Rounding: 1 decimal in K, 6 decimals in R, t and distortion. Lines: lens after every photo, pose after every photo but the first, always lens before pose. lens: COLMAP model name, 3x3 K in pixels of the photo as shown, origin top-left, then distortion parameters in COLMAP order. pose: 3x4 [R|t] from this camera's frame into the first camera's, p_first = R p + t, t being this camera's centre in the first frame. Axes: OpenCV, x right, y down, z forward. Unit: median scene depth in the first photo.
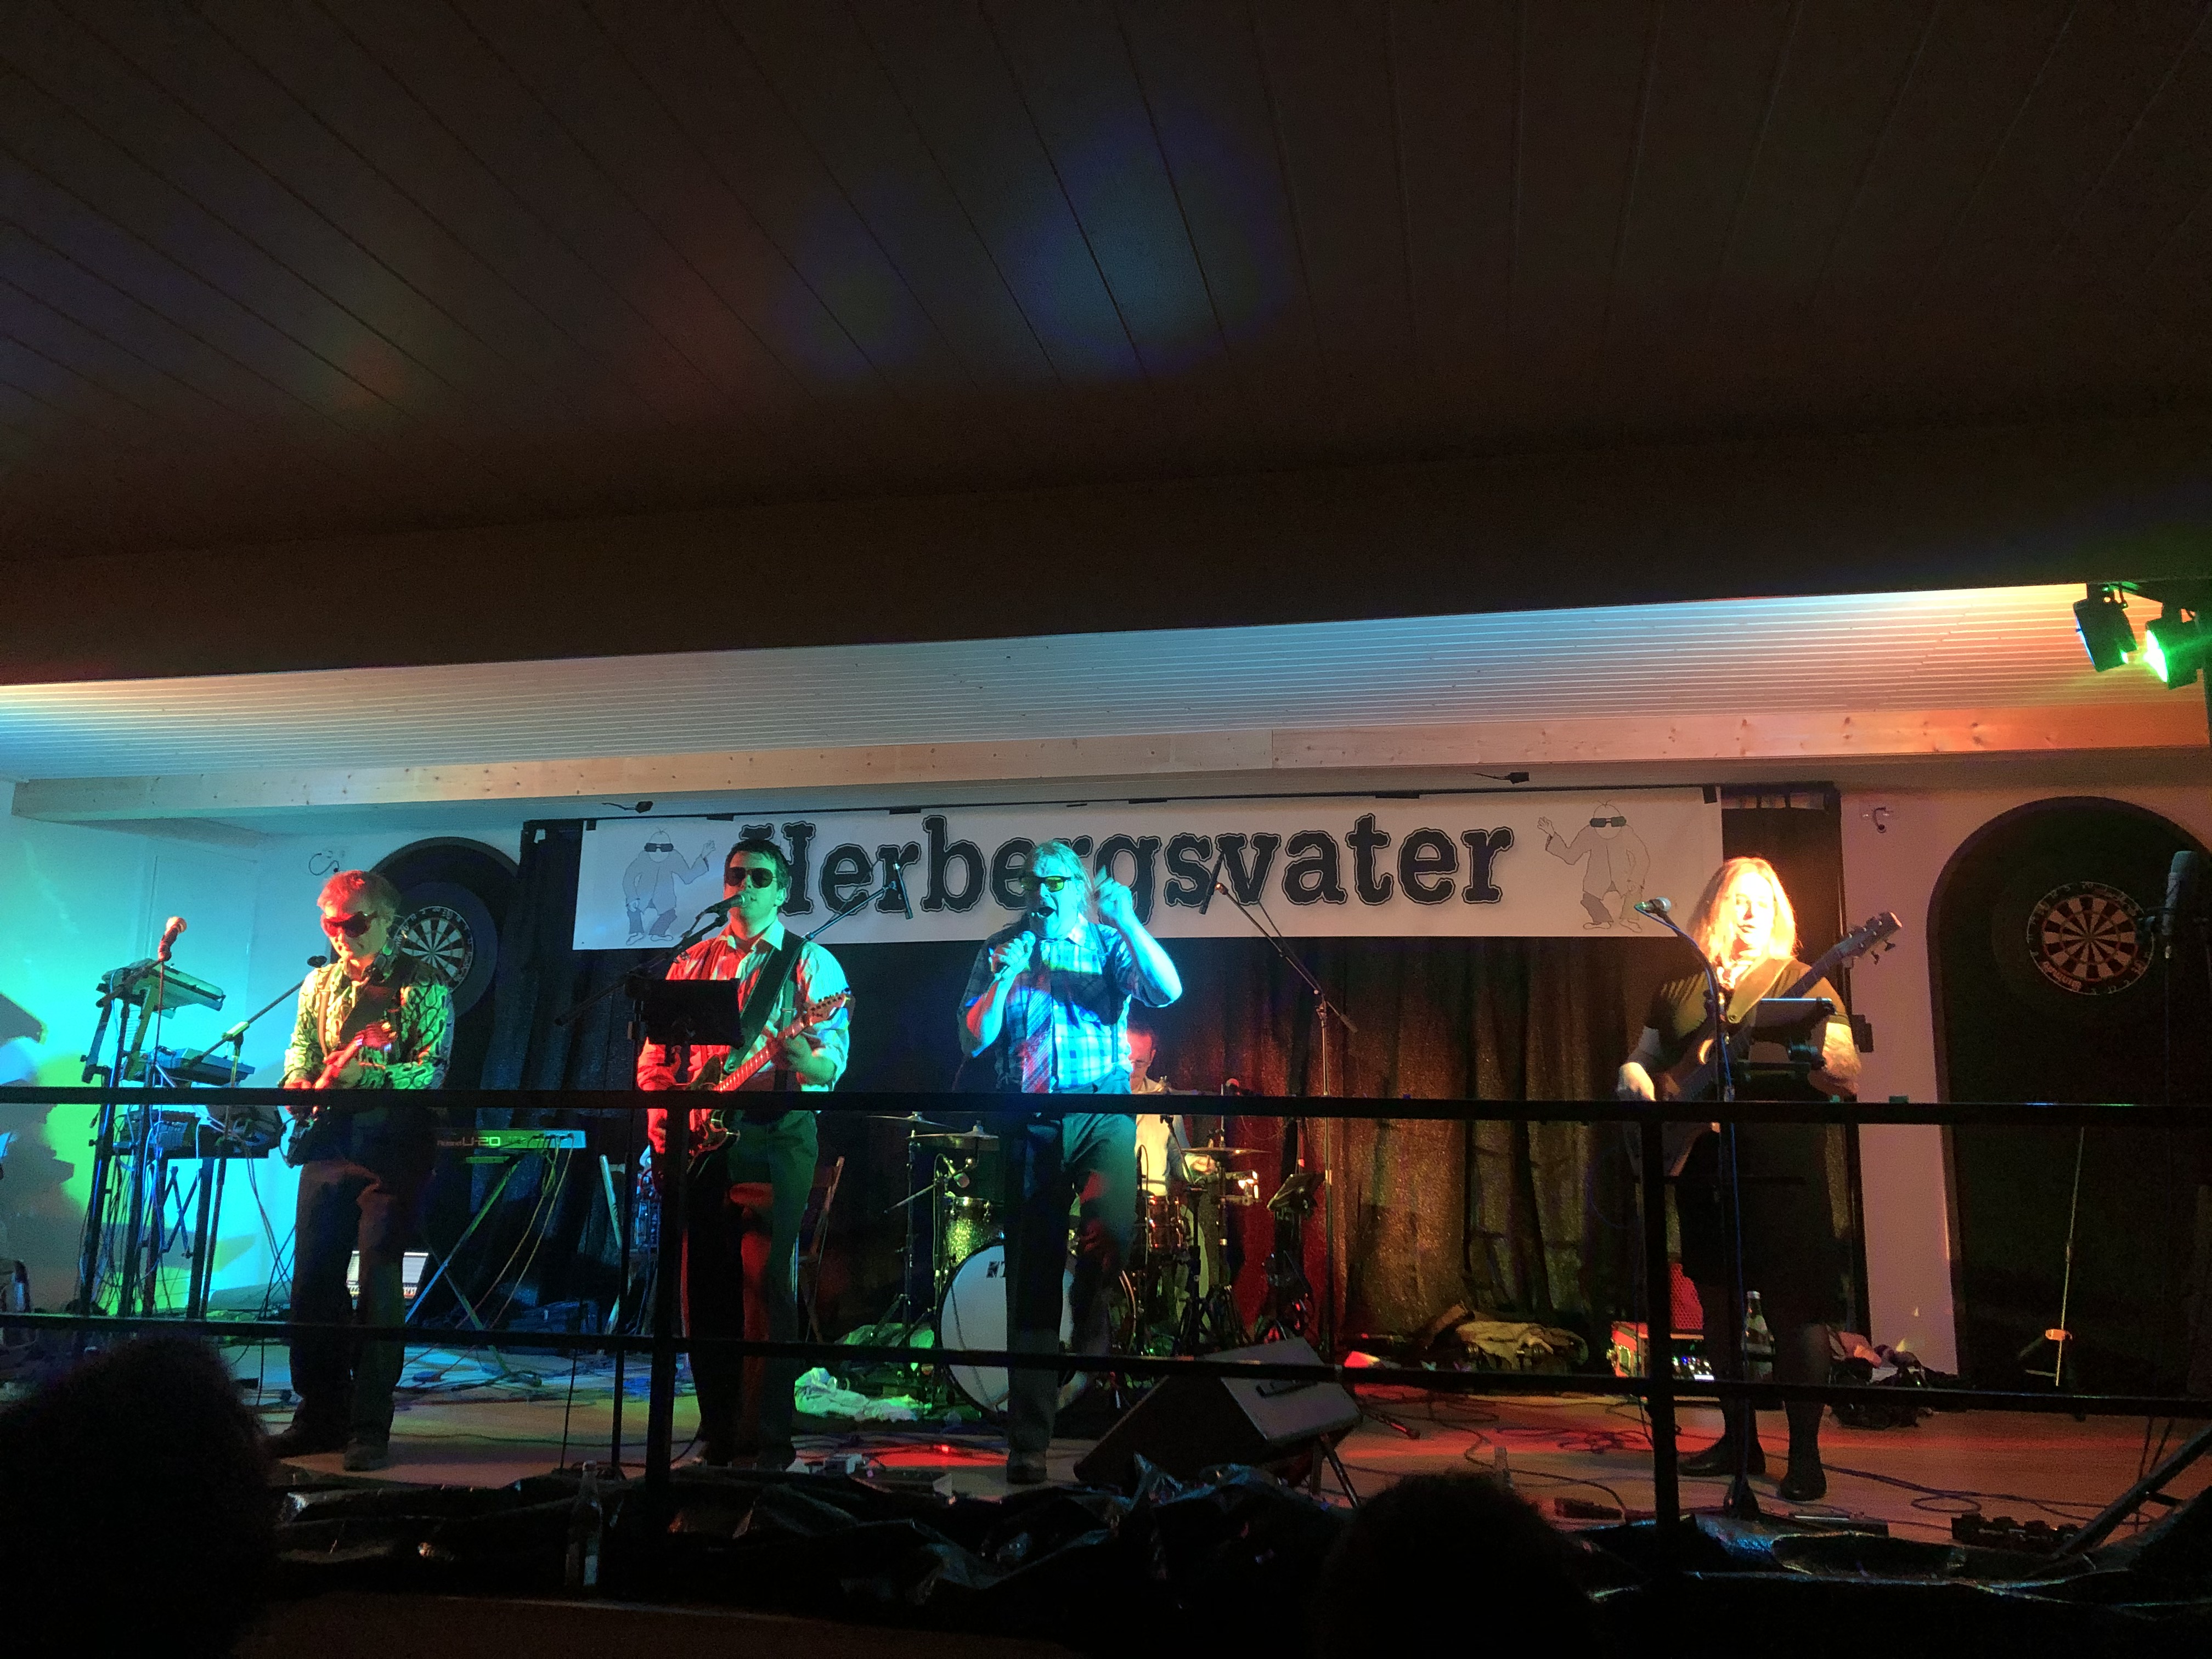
lens RADIAL K [[1780.4, 0, 1106.0], [0, 1780.4, 829.5], [0, 0, 1]] dist [0.105194, -0.214504]
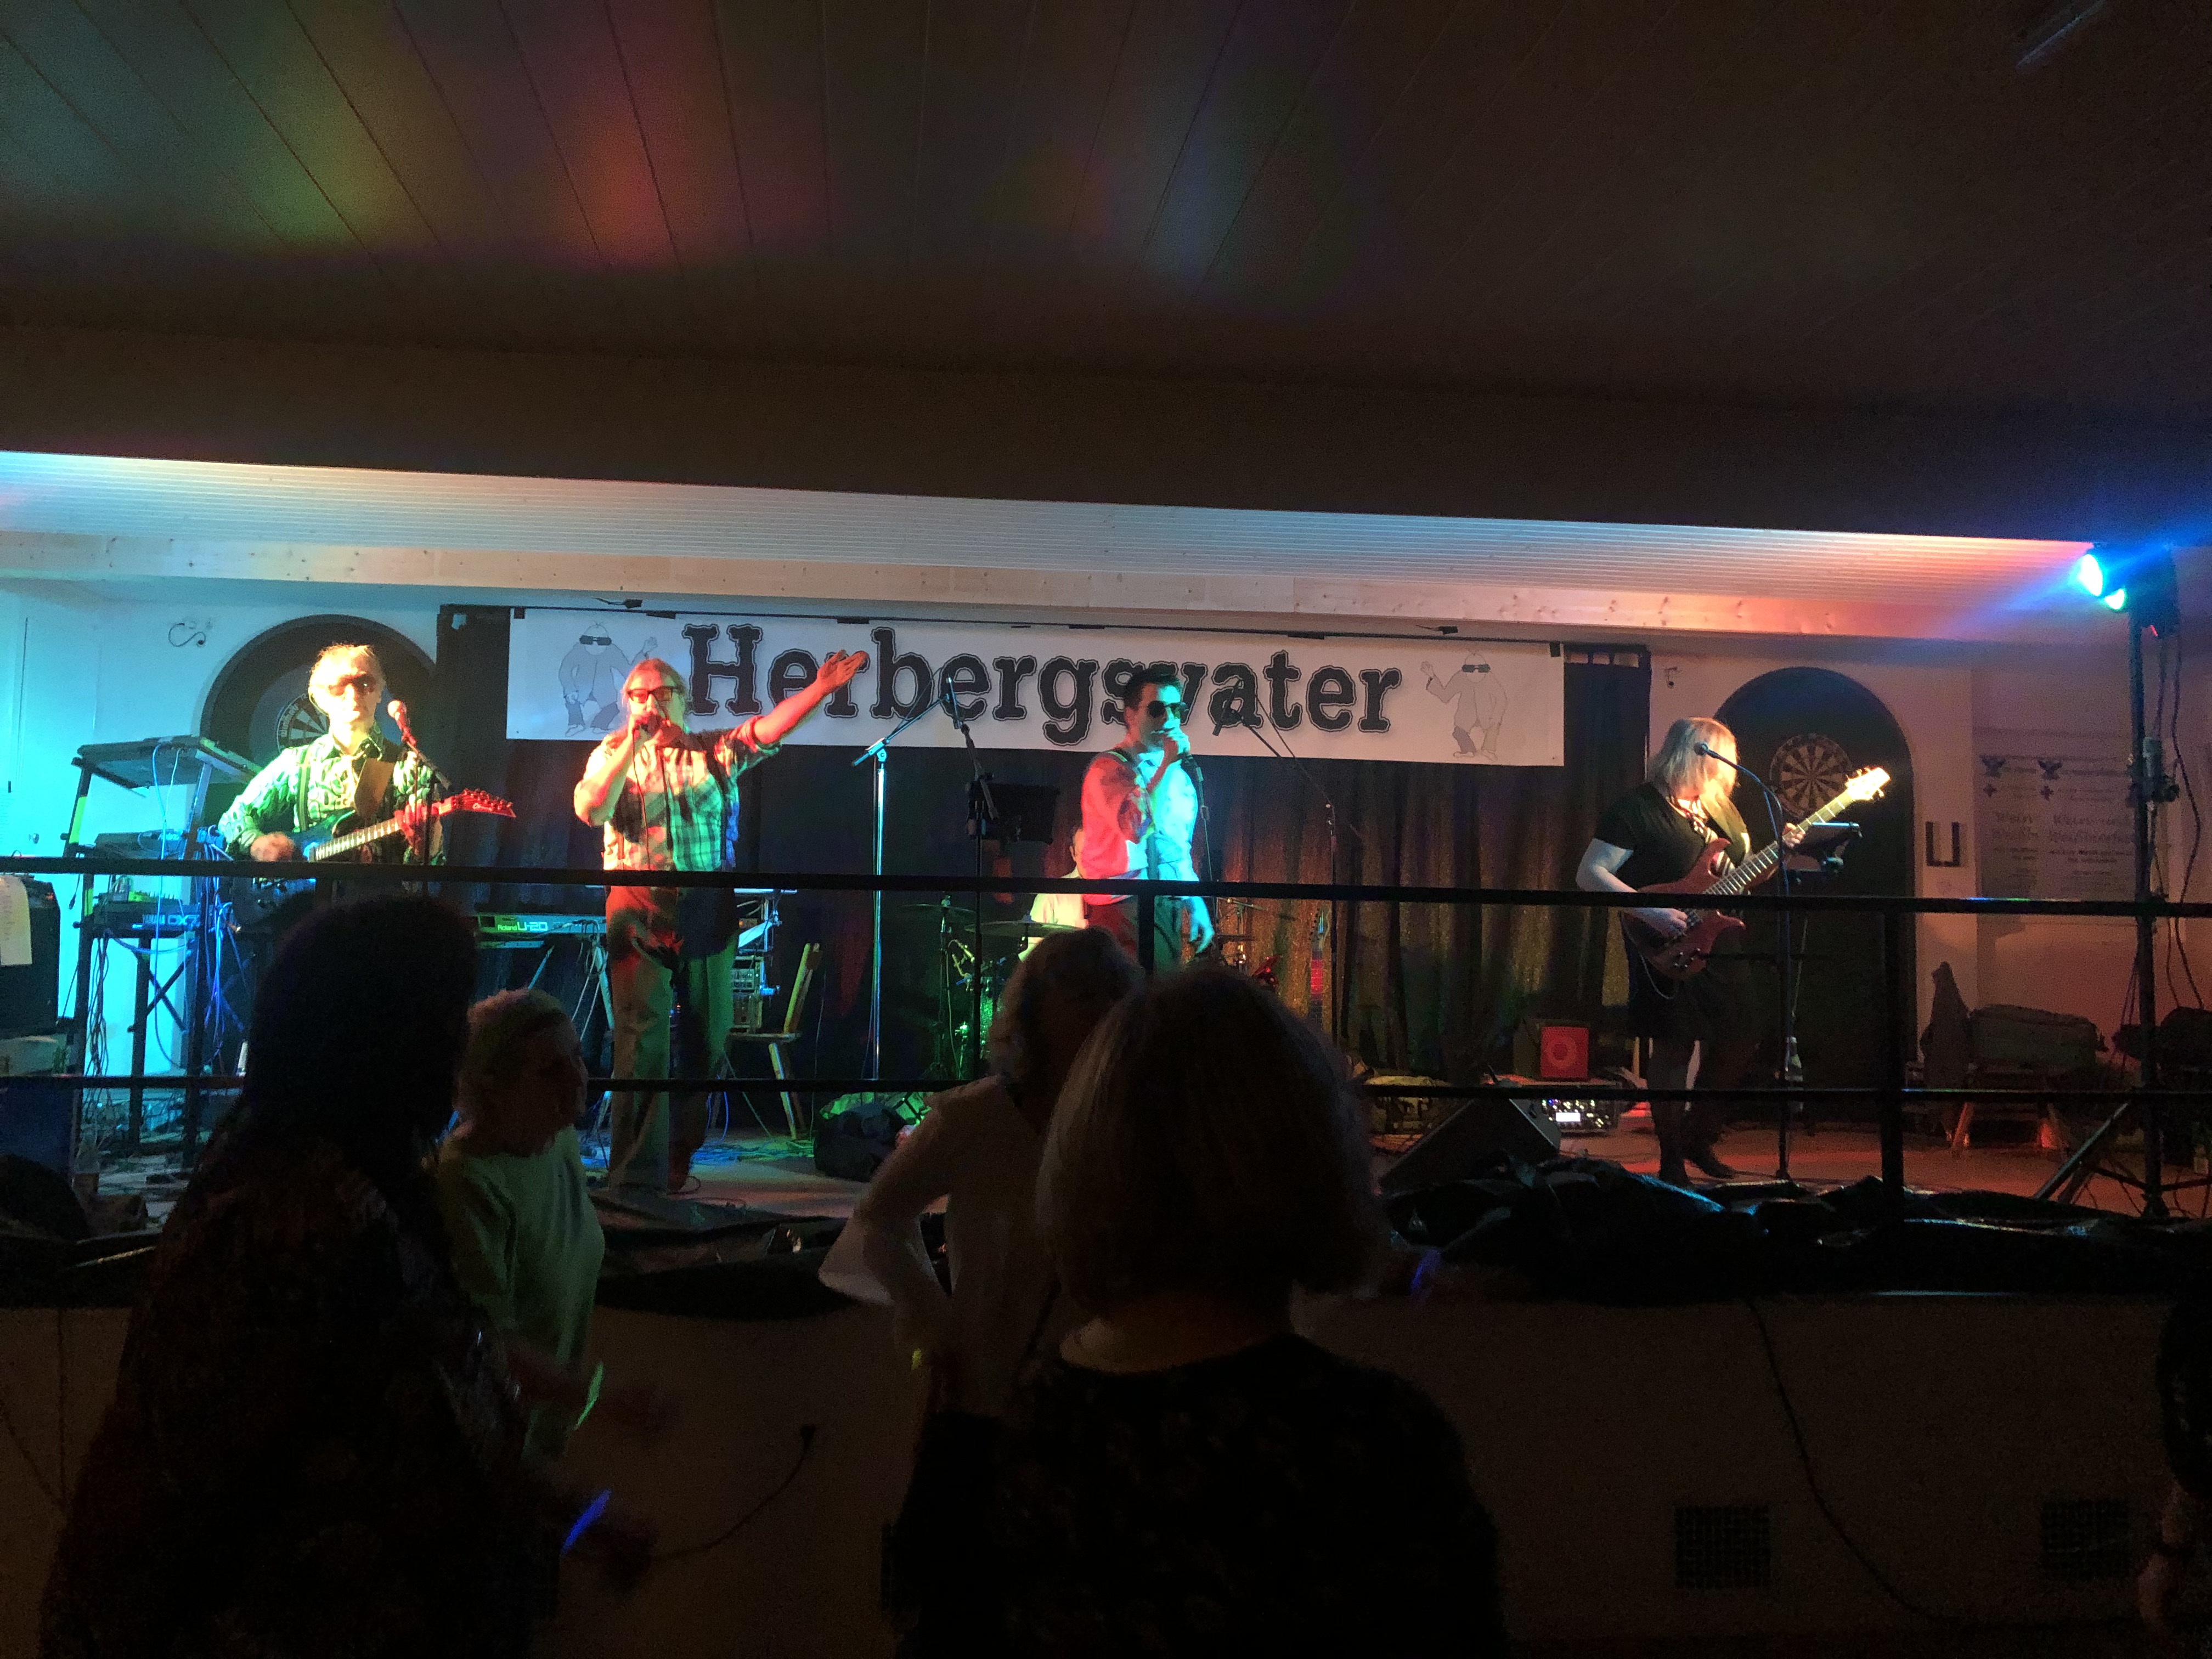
lens RADIAL K [[1782.9, 0, 1091.9], [0, 1782.9, 828.7], [0, 0, 1]] dist [0.128245, -0.235265]
pose [[0.940950, 0.022536, 0.337795, -0.353104], [-0.057521, 0.993917, 0.093918, 0.004237], [-0.333623, -0.107803, 0.936522, -0.048749]]
